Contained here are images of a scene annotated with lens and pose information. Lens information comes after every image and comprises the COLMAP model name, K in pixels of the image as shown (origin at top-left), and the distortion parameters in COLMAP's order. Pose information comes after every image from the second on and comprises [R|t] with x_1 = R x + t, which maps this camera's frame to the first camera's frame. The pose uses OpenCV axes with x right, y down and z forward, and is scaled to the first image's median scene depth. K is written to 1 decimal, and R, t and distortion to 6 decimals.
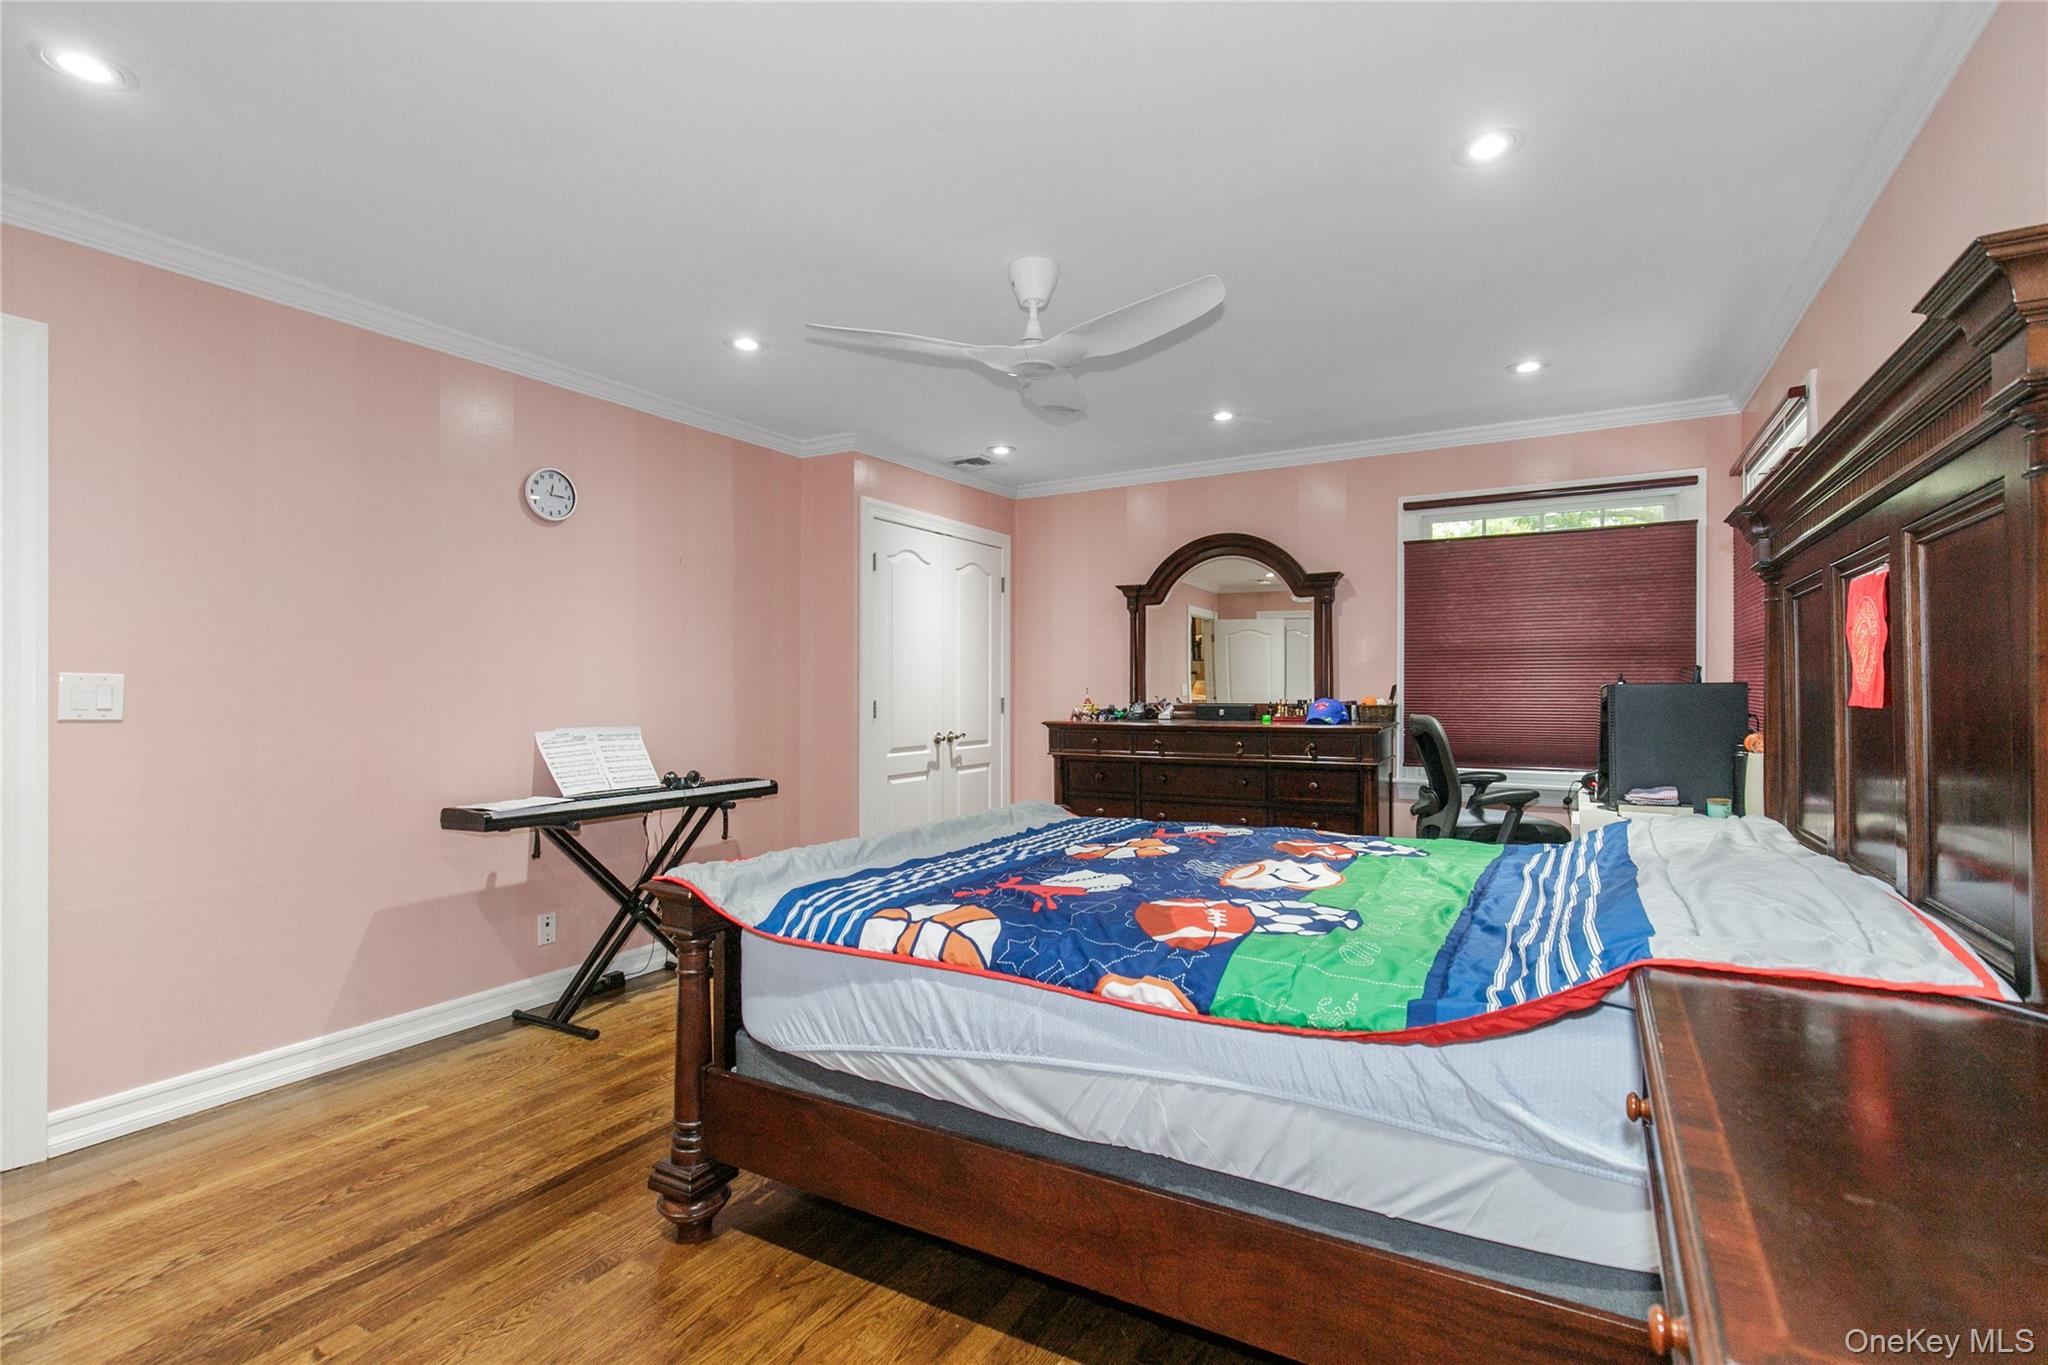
lens RADIAL K [[932.3, 0, 1031.3], [0, 932.3, 678.7], [0, 0, 1]] dist [0.008394, -0.002577]
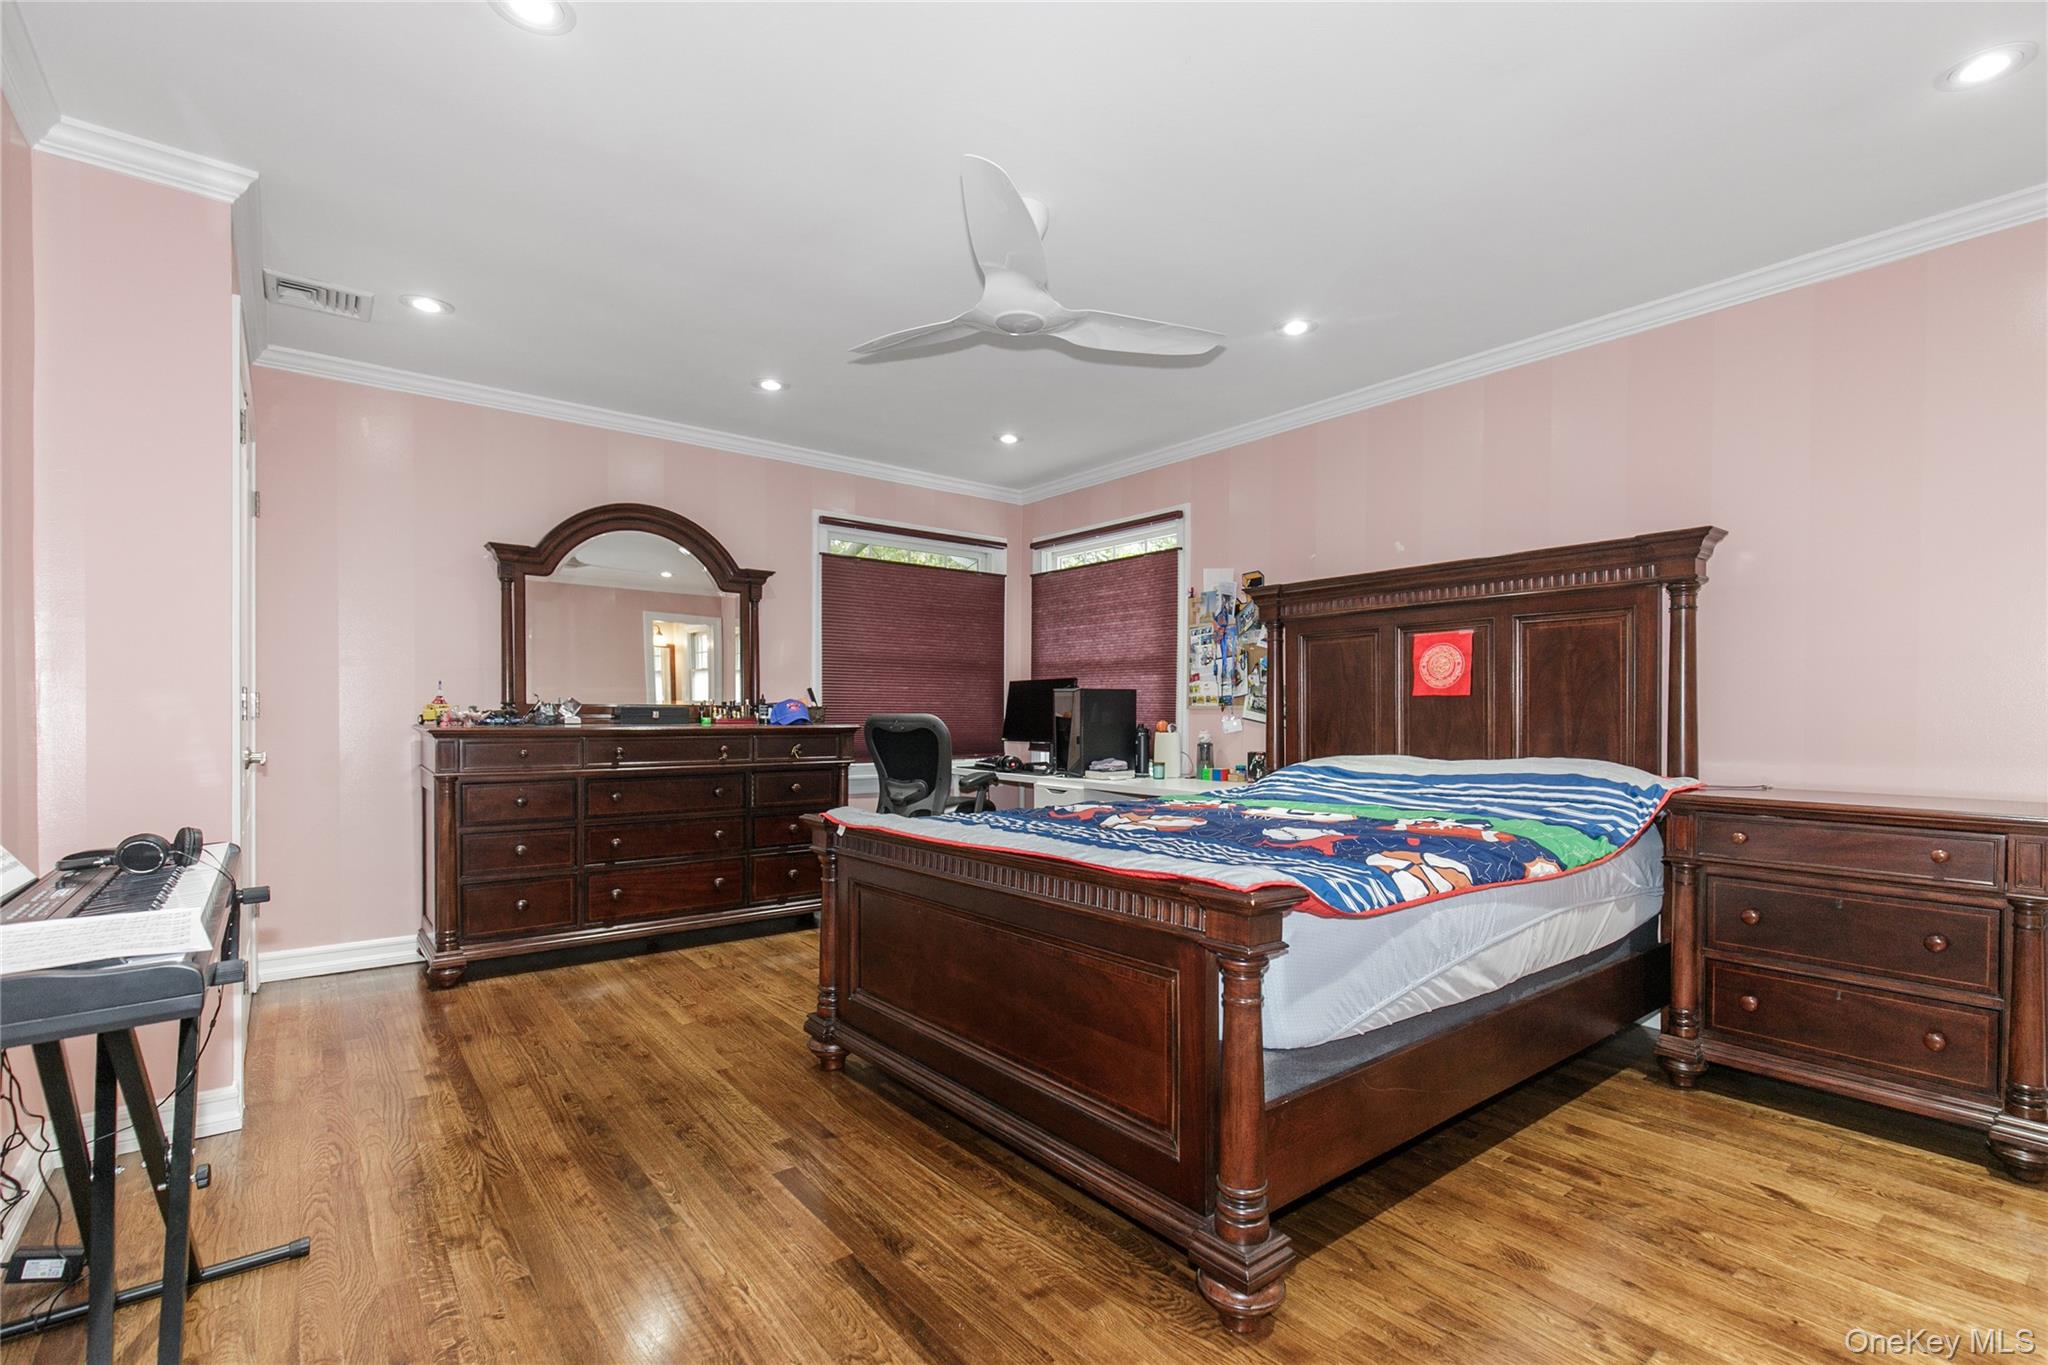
lens RADIAL K [[932.3, 0, 1044.3], [0, 932.3, 731.5], [0, 0, 1]] dist [0.008394, -0.002577]
pose [[0.363649, -0.011750, 0.931462, -0.492329], [-0.016832, 0.999674, 0.019182, 0.030697], [-0.931384, -0.022654, 0.363333, 0.373374]]
